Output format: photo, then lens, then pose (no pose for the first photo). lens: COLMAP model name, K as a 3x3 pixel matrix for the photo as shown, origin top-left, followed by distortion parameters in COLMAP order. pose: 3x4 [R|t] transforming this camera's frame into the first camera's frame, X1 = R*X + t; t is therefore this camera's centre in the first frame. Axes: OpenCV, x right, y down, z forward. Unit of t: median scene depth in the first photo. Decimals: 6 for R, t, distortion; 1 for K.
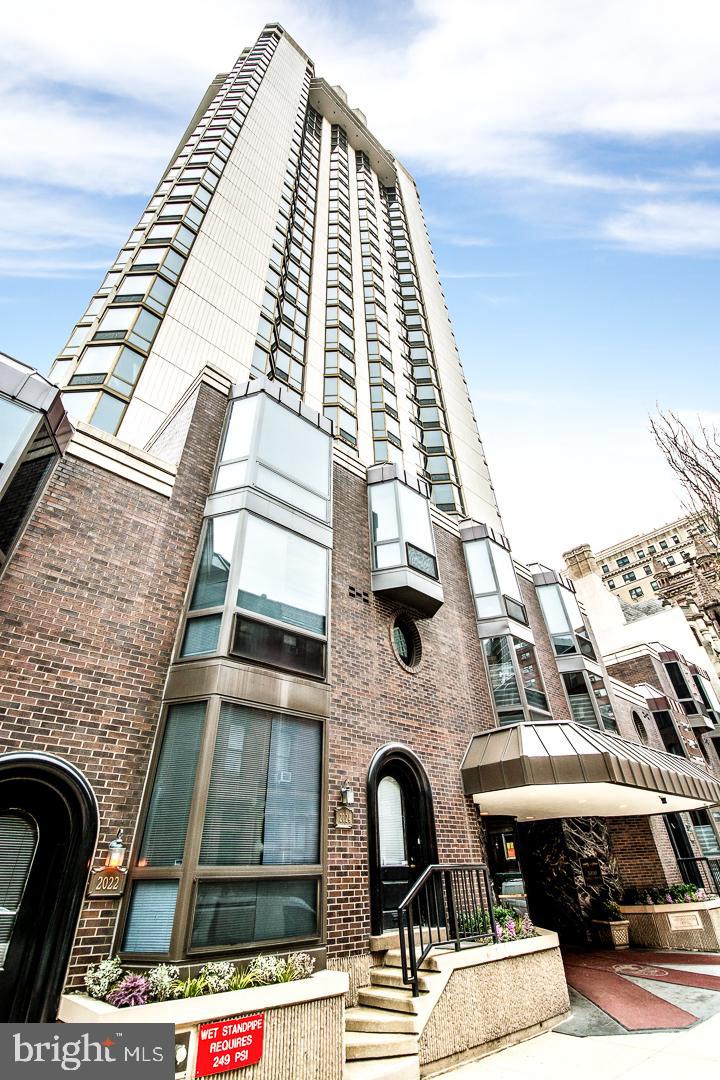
lens RADIAL K [[475.9, 0, 360.0], [0, 475.9, 540.0], [0, 0, 1]] dist [0.009136, -0.016967]
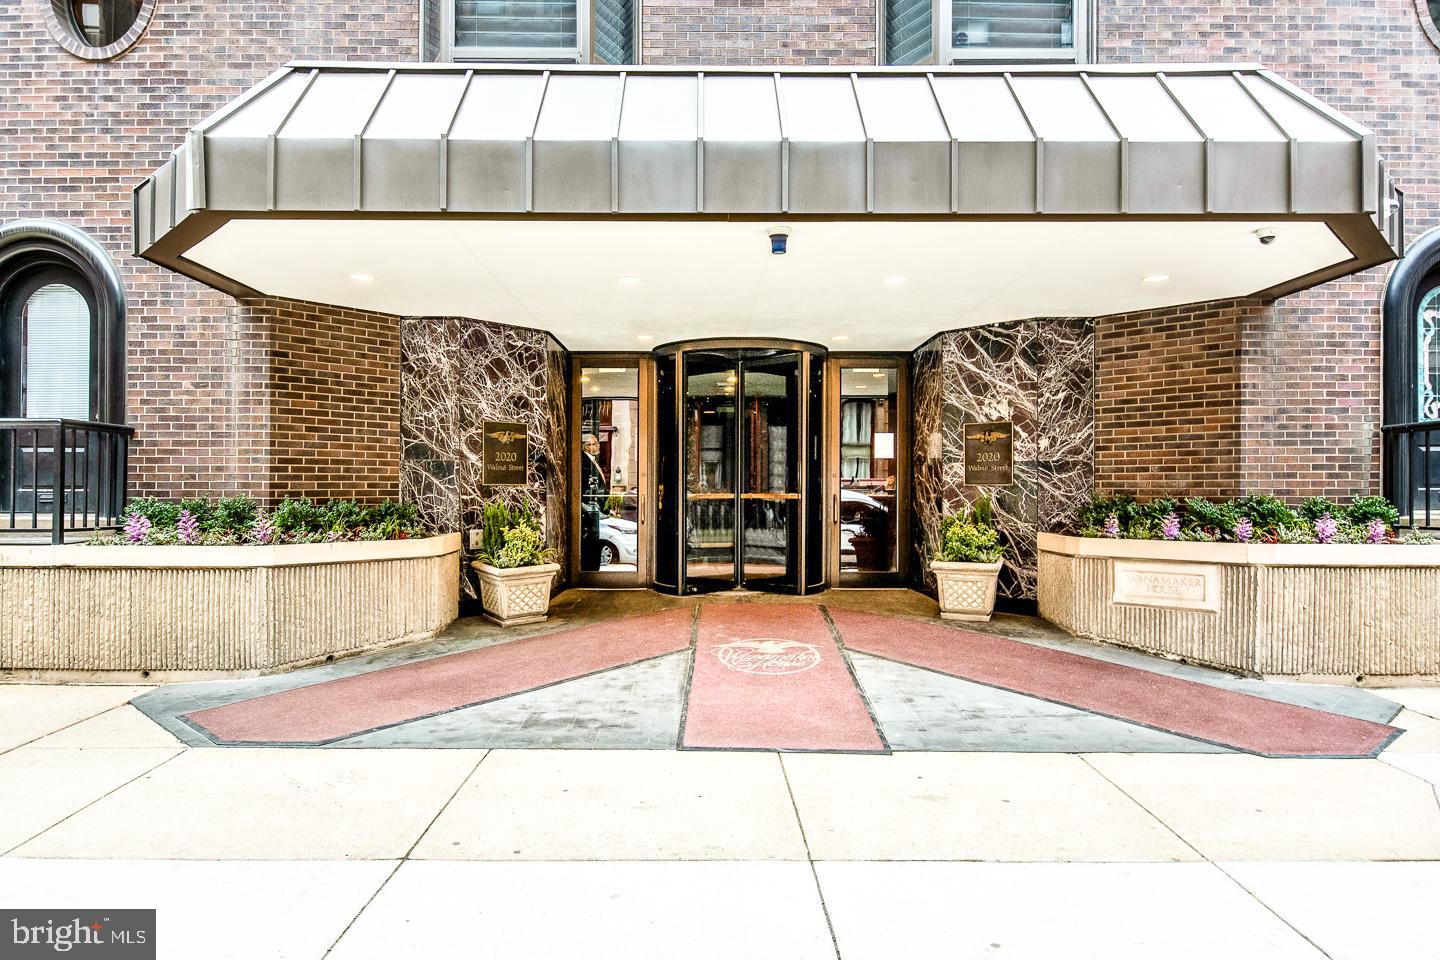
lens RADIAL K [[981.3, 0, 816.2], [0, 981.3, 479.6], [0, 0, 1]] dist [-0.006876, -0.007396]
pose [[0.740446, 0.032362, -0.671336, 0.973796], [0.368528, 0.815757, 0.445789, 0.354166], [0.562074, -0.577489, 0.592098, 0.502185]]
